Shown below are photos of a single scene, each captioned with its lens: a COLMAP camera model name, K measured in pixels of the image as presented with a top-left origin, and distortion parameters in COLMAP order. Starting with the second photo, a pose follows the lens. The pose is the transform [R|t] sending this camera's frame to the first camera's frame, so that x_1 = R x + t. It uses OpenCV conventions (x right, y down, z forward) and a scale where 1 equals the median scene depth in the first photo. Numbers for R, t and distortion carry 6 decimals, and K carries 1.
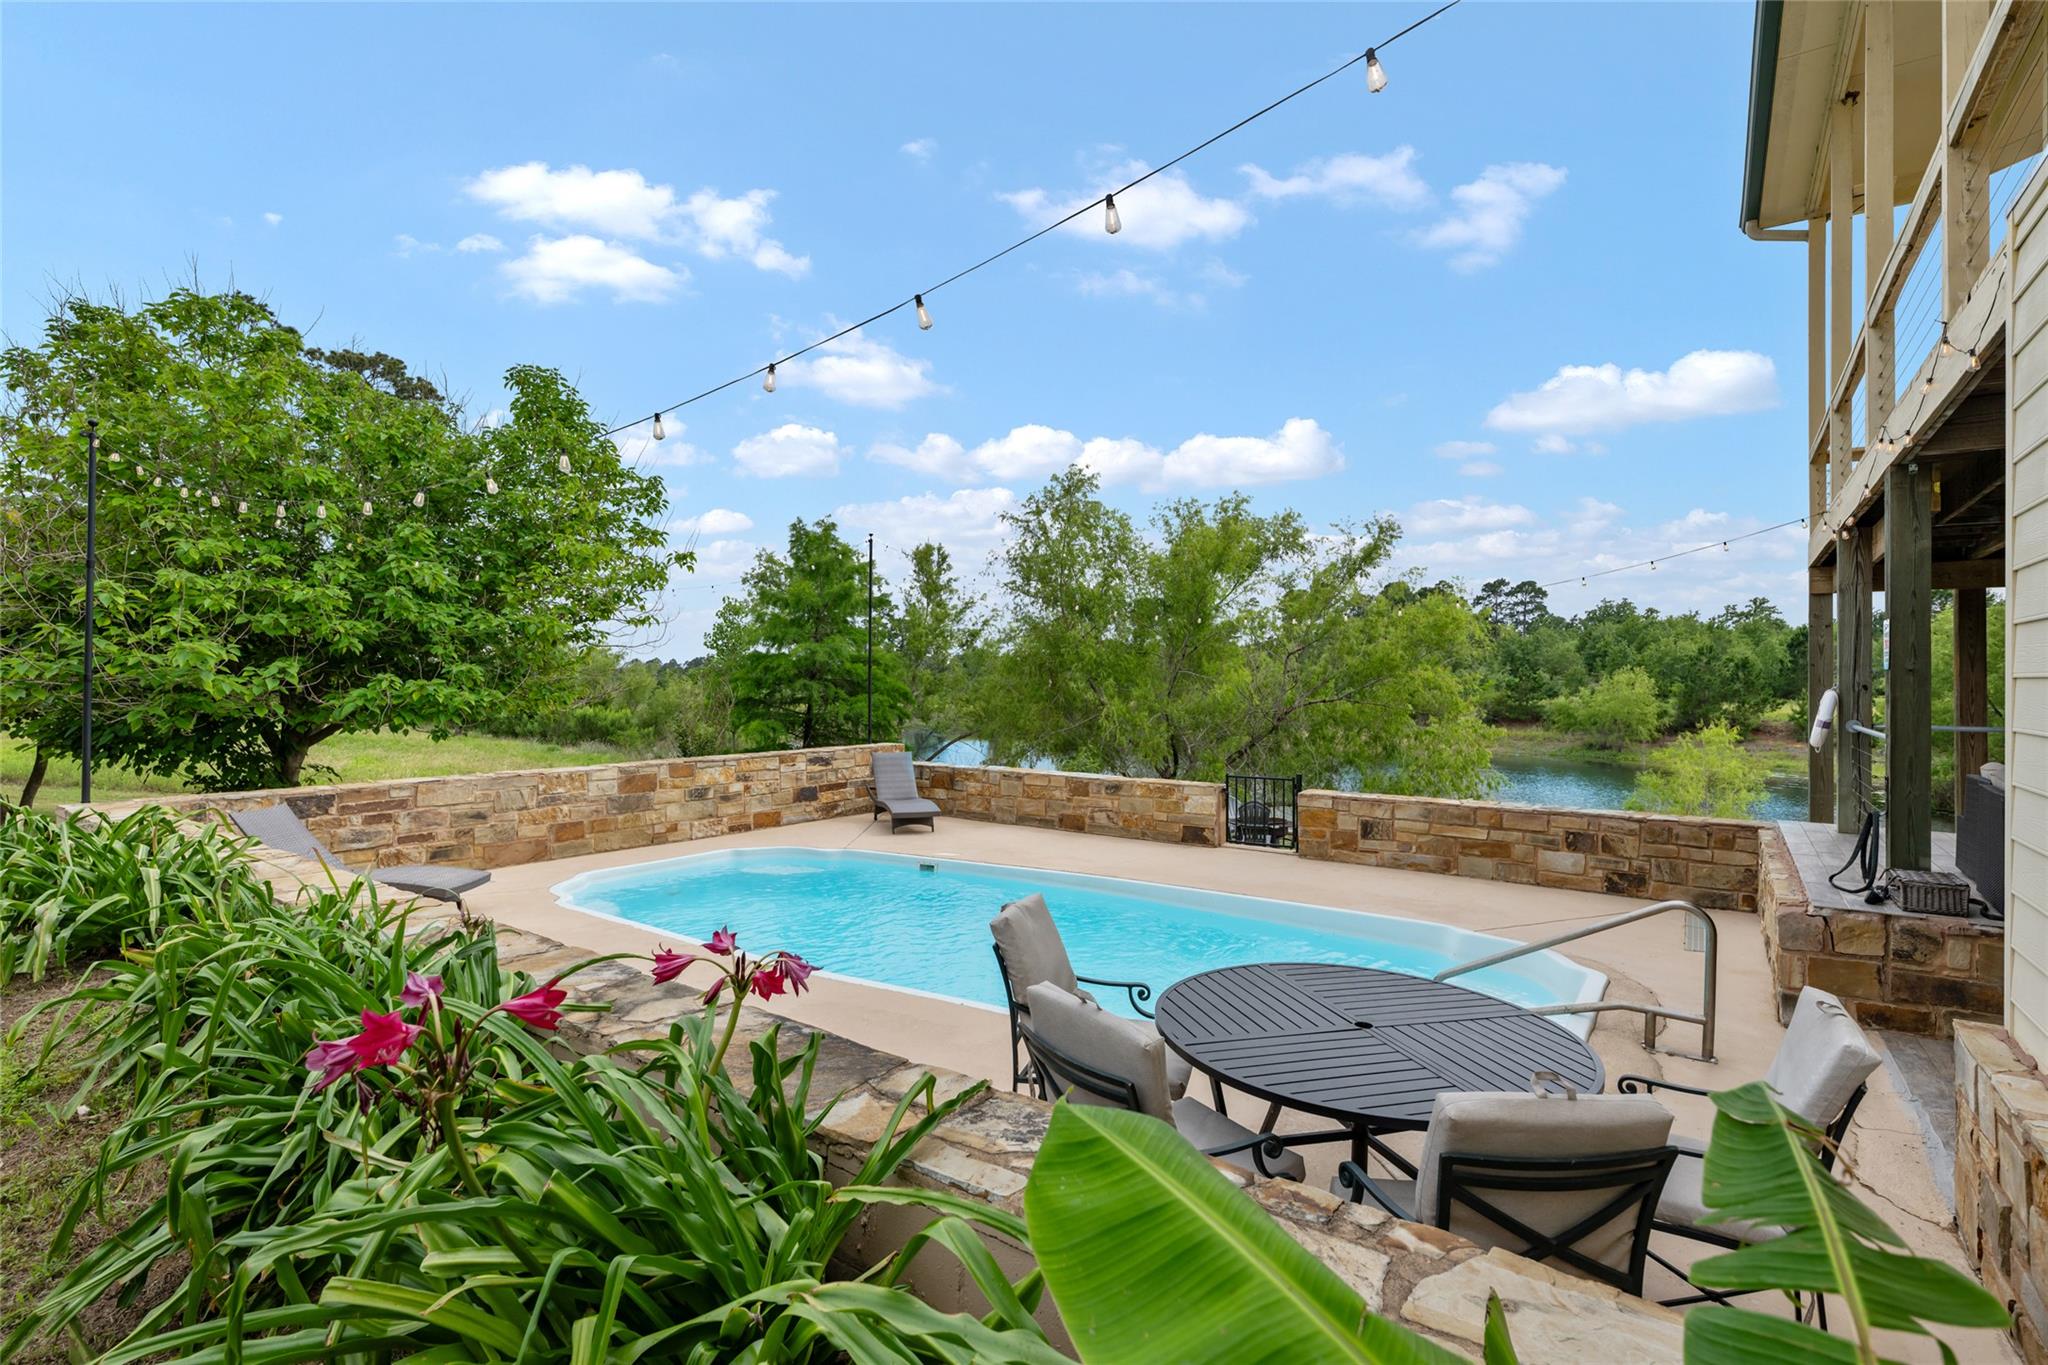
lens RADIAL K [[961.8, 0, 1024.0], [0, 961.8, 682.5], [0, 0, 1]] dist [-0.001371, -0.000071]
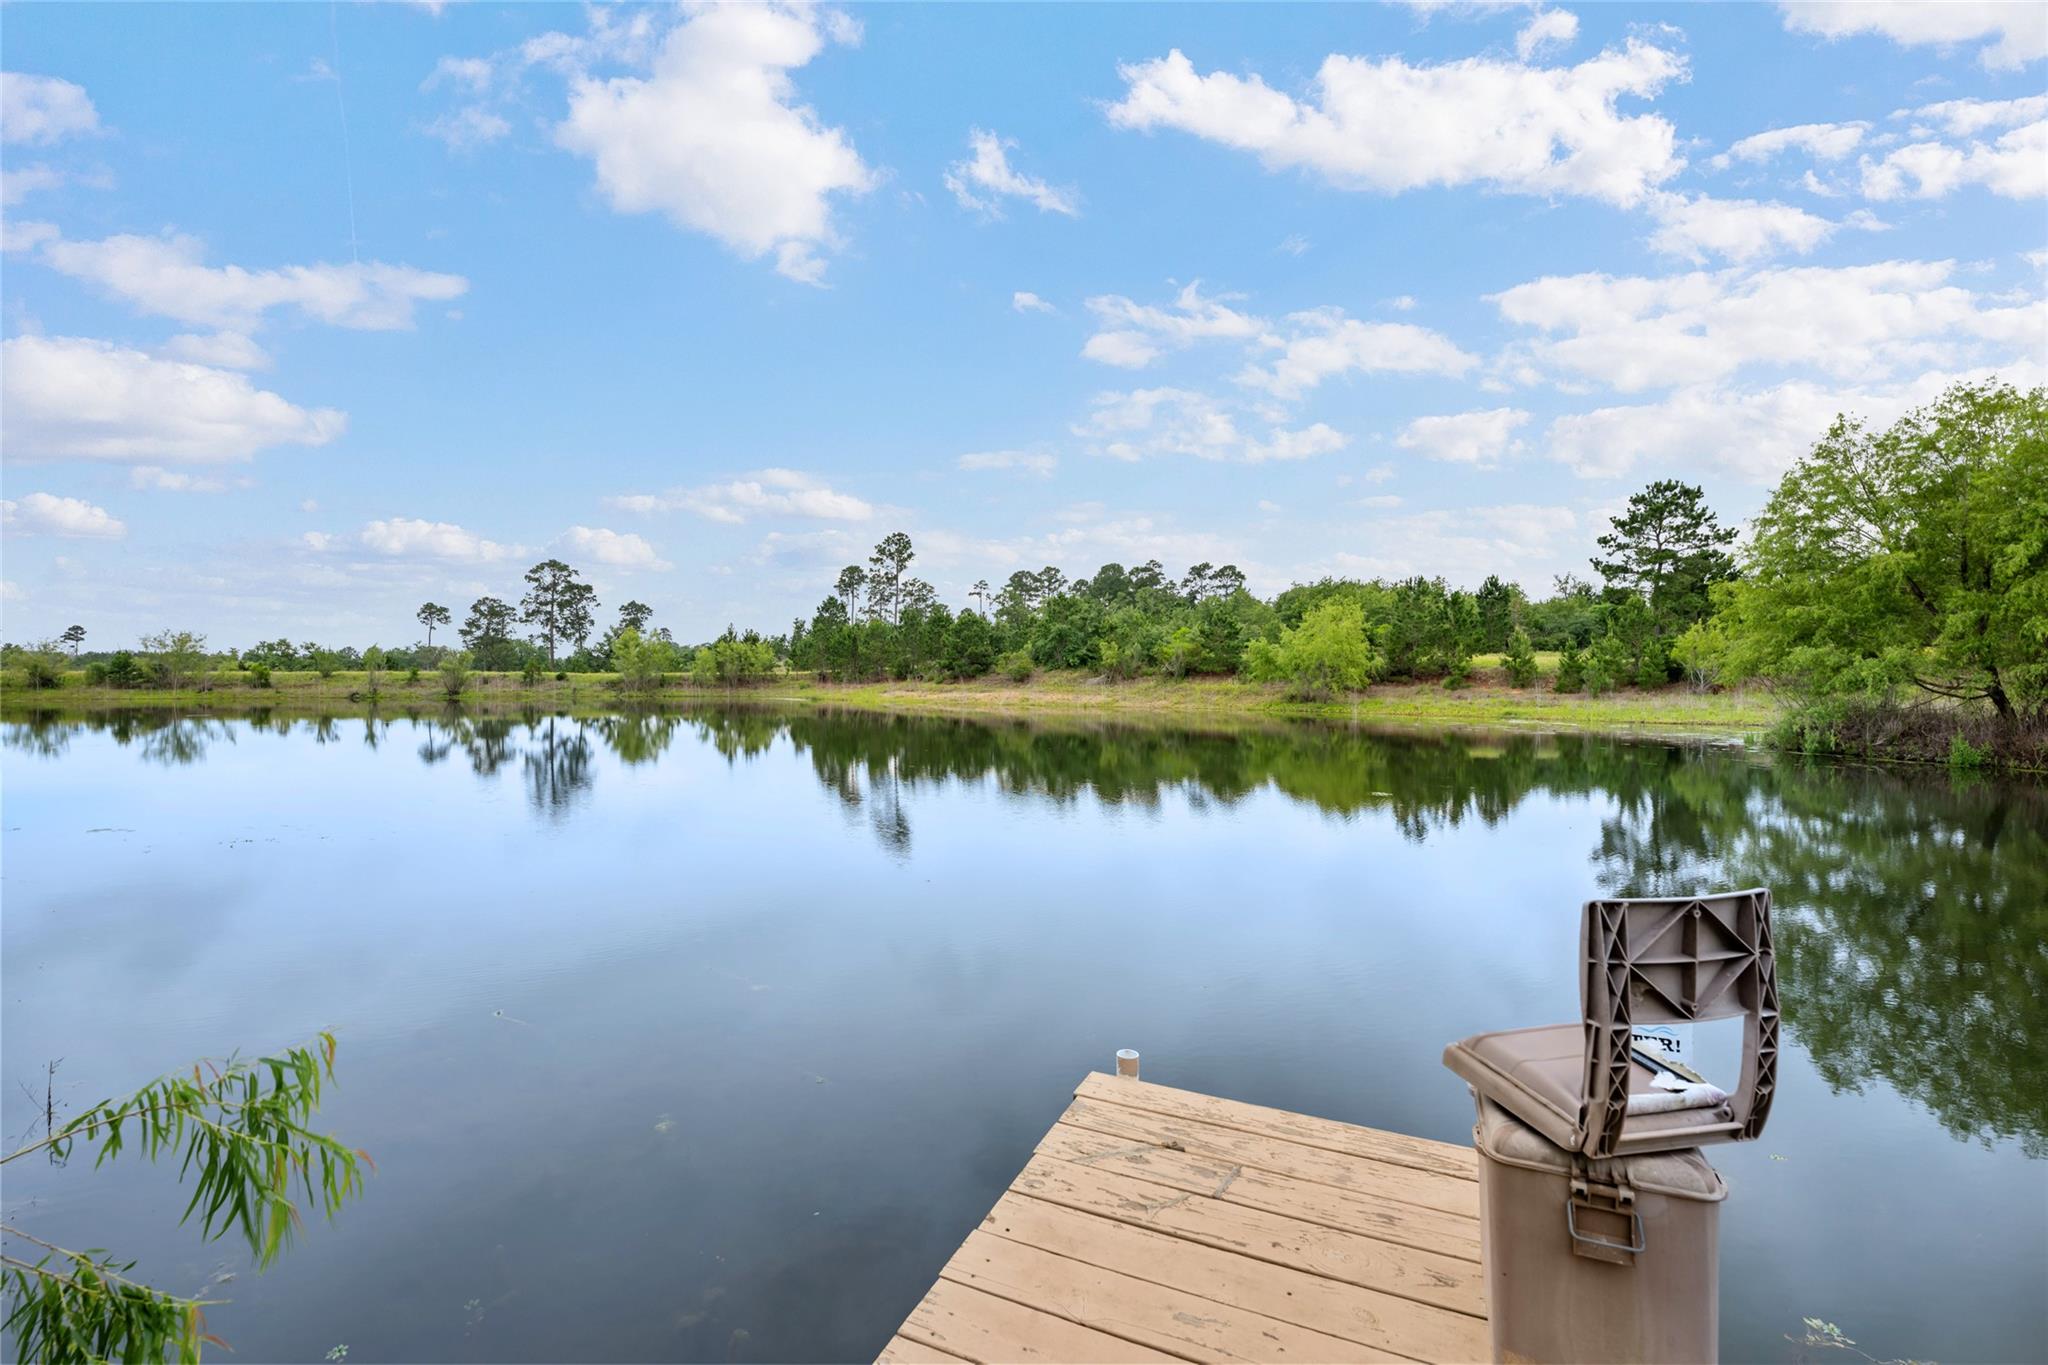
lens RADIAL K [[856.0, 0, 1024.0], [0, 856.0, 682.5], [0, 0, 1]] dist [-0.000695, 0.000023]
pose [[0.970103, -0.001171, 0.242692, 0.190765], [0.000184, 0.999992, 0.004092, 0.050184], [-0.242695, -0.003925, 0.970095, 0.348530]]
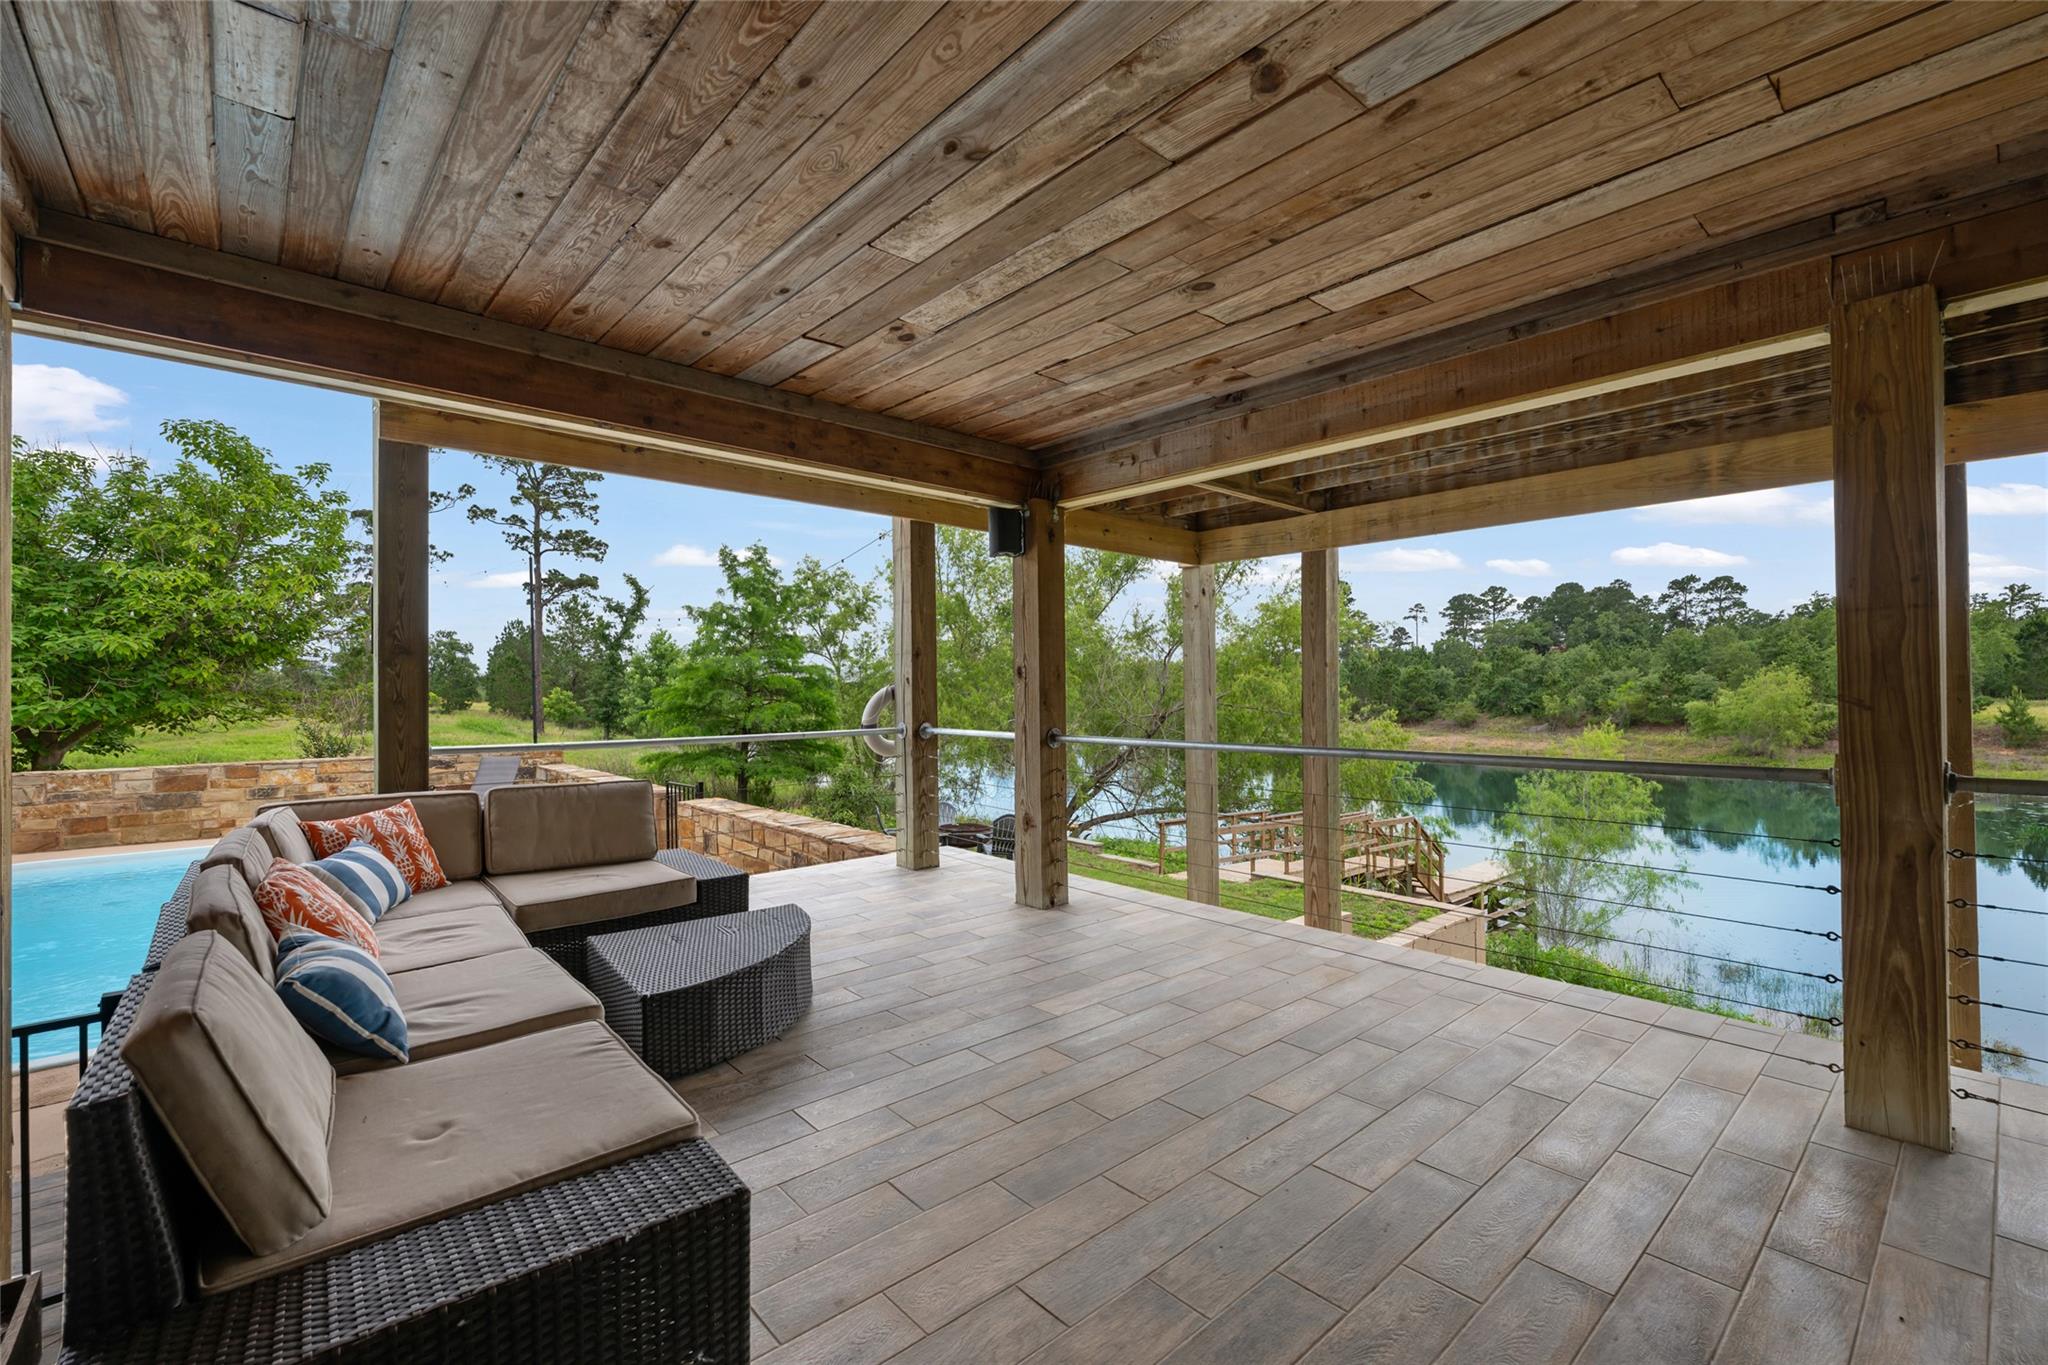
lens RADIAL K [[876.0, 0, 1024.0], [0, 876.0, 682.5], [0, 0, 1]] dist [0.000561, 0.000167]
pose [[0.975556, -0.013562, -0.219331, 0.107007], [0.011399, 0.999873, -0.011123, 0.001387], [0.219454, 0.008351, 0.975587, 0.029936]]
